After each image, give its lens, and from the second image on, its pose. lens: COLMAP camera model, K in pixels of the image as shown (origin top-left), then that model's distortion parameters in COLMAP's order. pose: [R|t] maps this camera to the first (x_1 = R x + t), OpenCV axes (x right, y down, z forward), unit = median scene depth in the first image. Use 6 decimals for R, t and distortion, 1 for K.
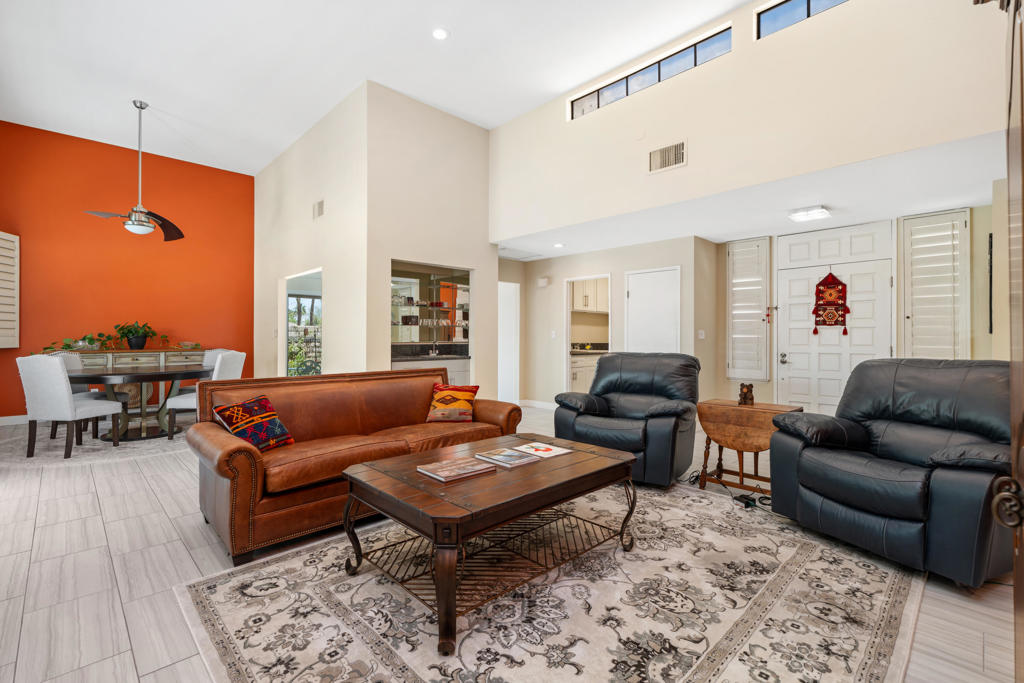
lens RADIAL K [[450.4, 0, 516.9], [0, 450.4, 337.5], [0, 0, 1]] dist [-0.001852, -0.003088]
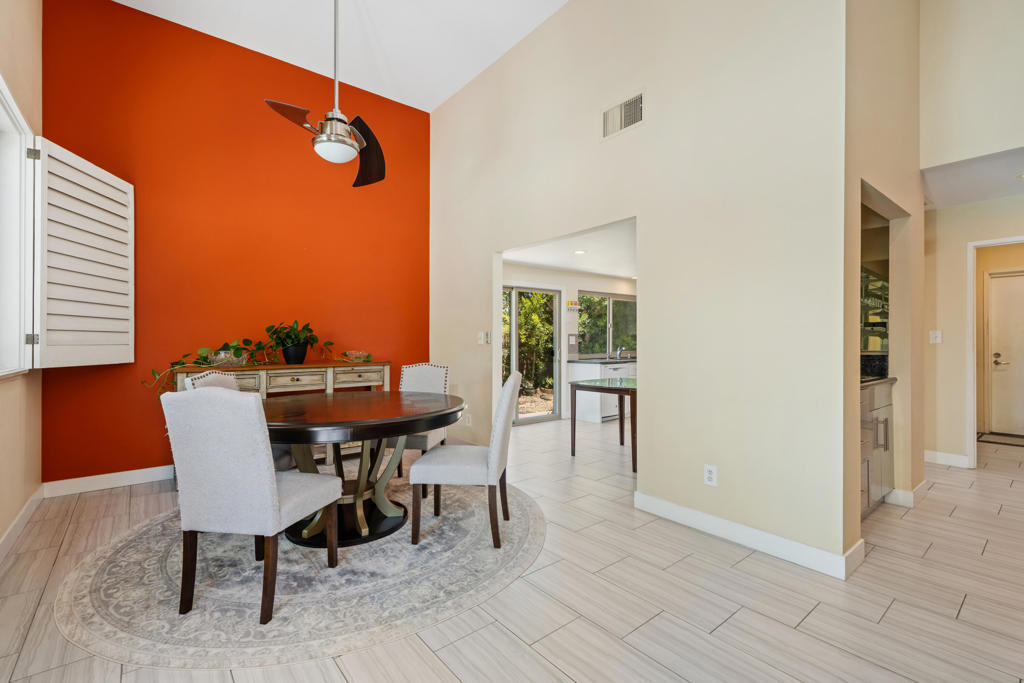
lens RADIAL K [[450.4, 0, 488.2], [0, 450.4, 339.9], [0, 0, 1]] dist [-0.001852, -0.003088]
pose [[0.992380, -0.005011, -0.123116, -0.561097], [0.004507, 0.999980, -0.004378, -0.004151], [0.123135, 0.003790, 0.992383, 0.450620]]
